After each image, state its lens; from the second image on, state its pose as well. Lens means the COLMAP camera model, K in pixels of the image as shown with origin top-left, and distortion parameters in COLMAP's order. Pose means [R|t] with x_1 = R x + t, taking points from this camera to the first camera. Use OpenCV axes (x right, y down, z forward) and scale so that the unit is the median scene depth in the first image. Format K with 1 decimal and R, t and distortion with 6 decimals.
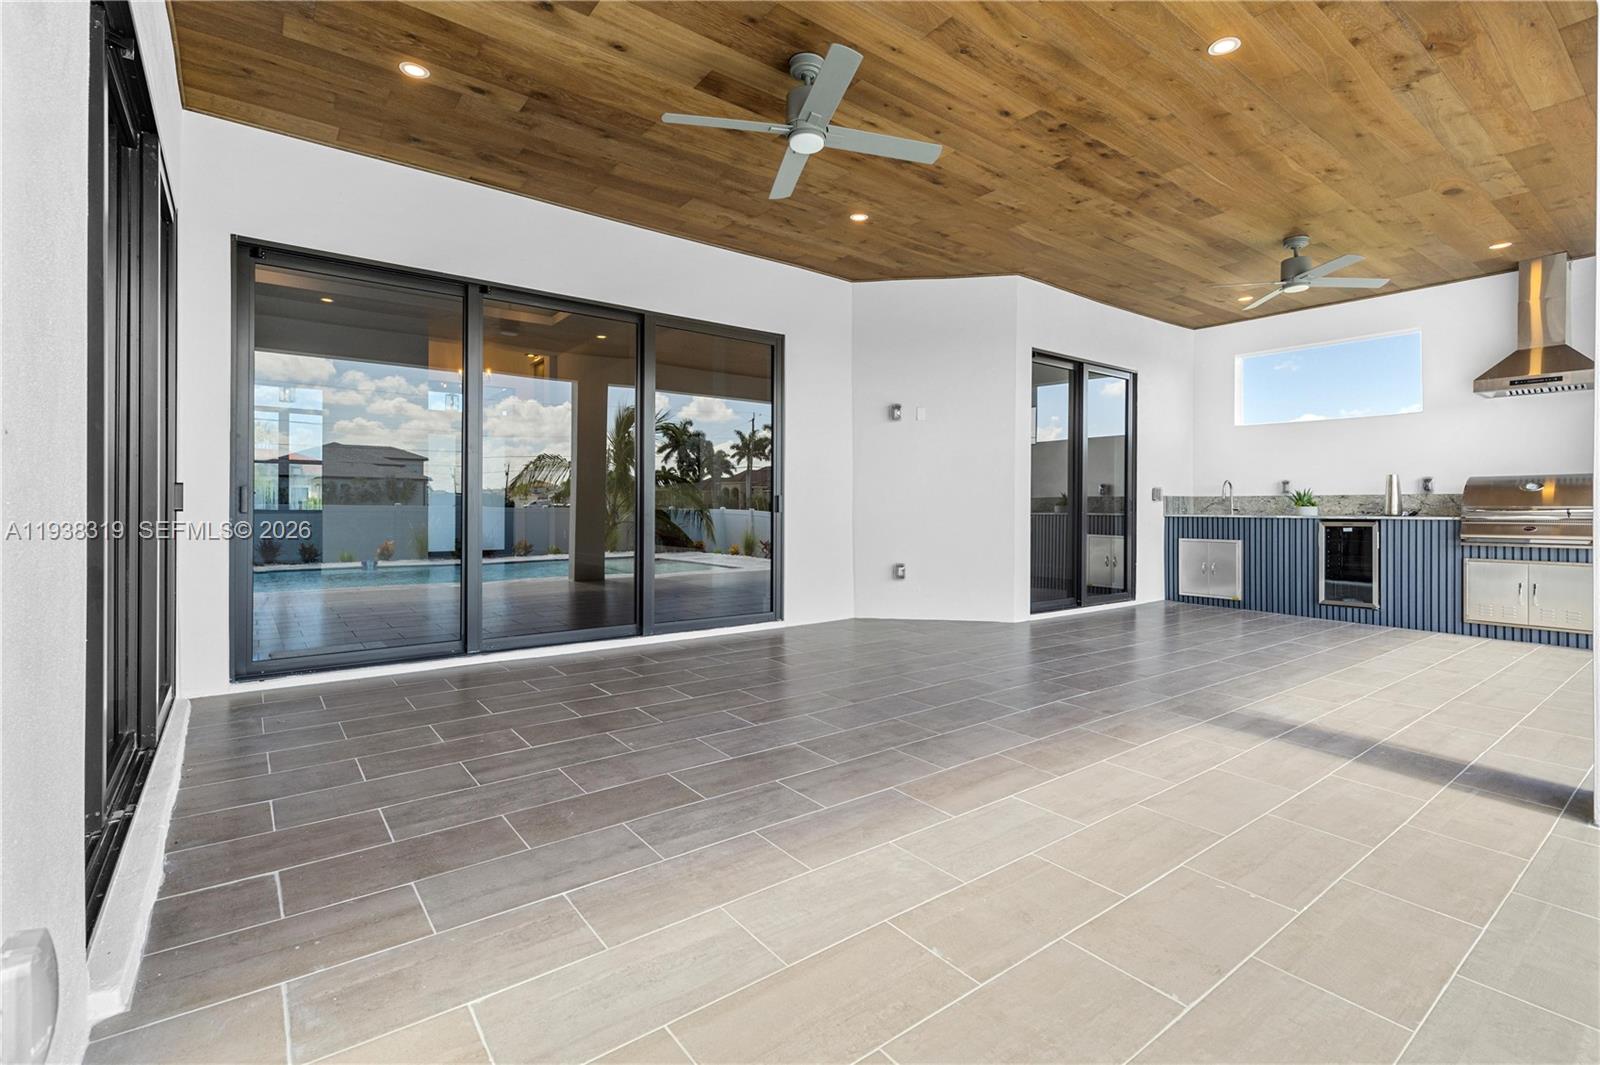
lens RADIAL K [[725.1, 0, 802.2], [0, 725.1, 538.6], [0, 0, 1]] dist [0.025427, -0.000016]
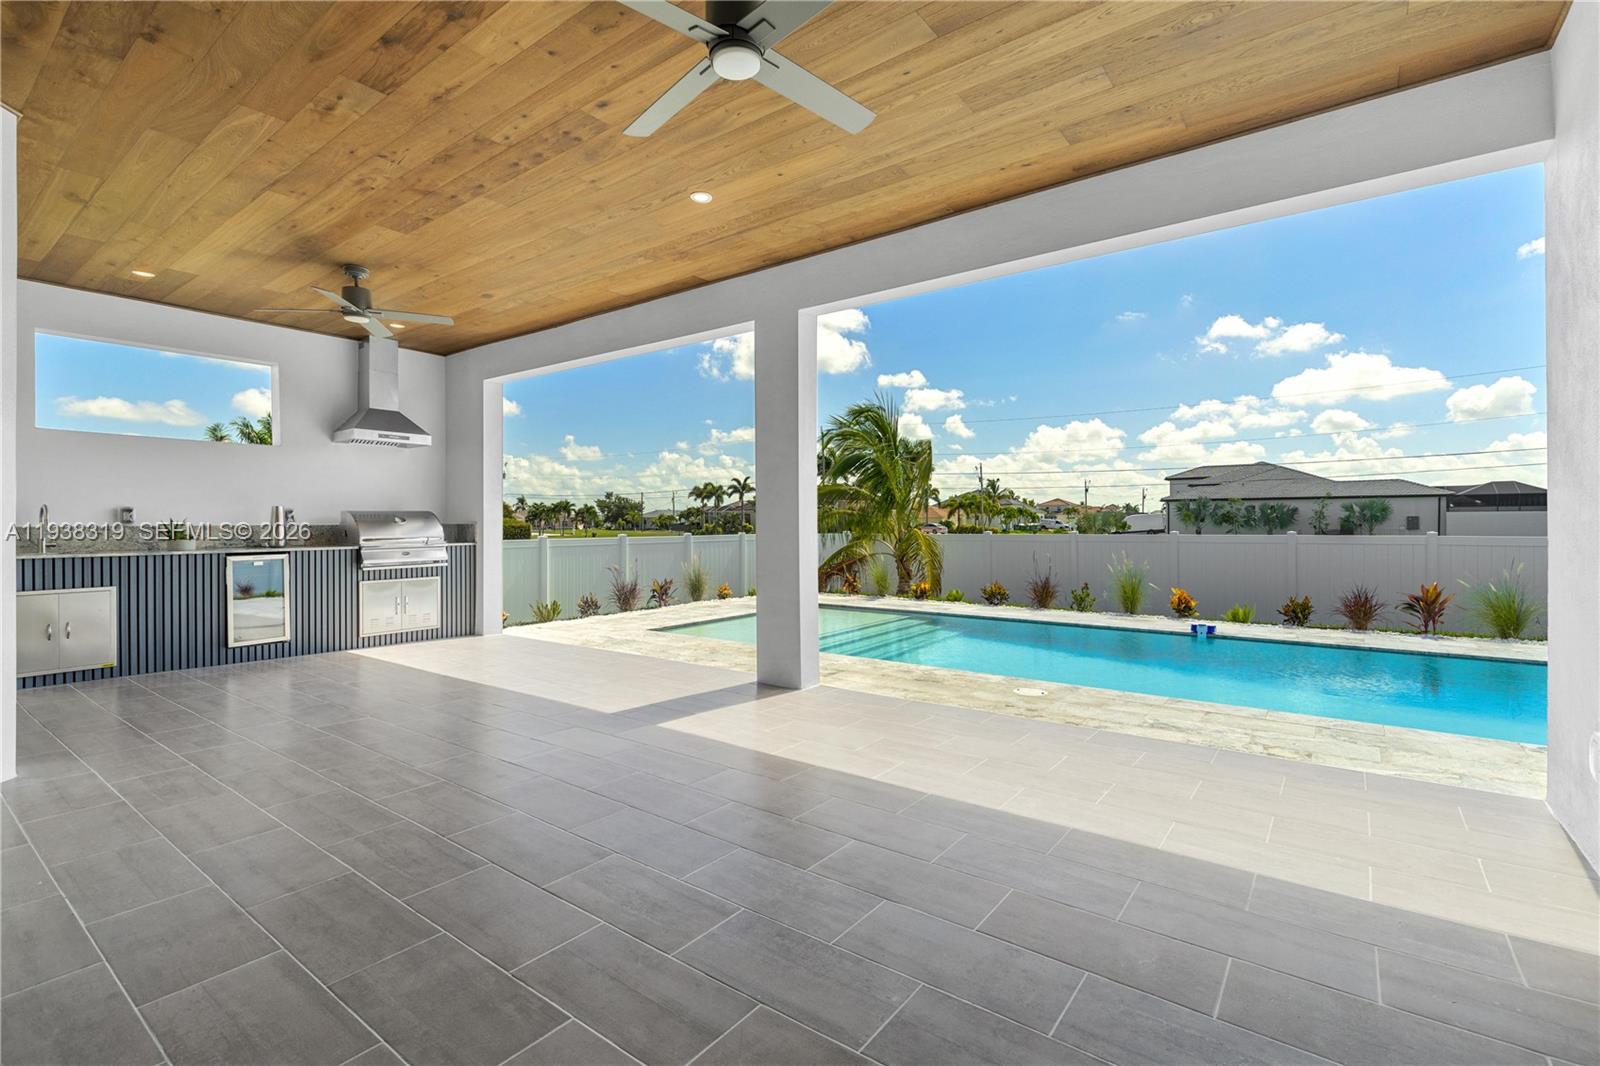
lens RADIAL K [[725.1, 0, 814.8], [0, 725.1, 520.1], [0, 0, 1]] dist [0.025427, -0.000016]
pose [[-0.302521, 0.010043, 0.953090, -0.791054], [0.029813, 0.999555, -0.001070, -0.092911], [-0.952676, 0.028091, -0.302686, 1.272314]]
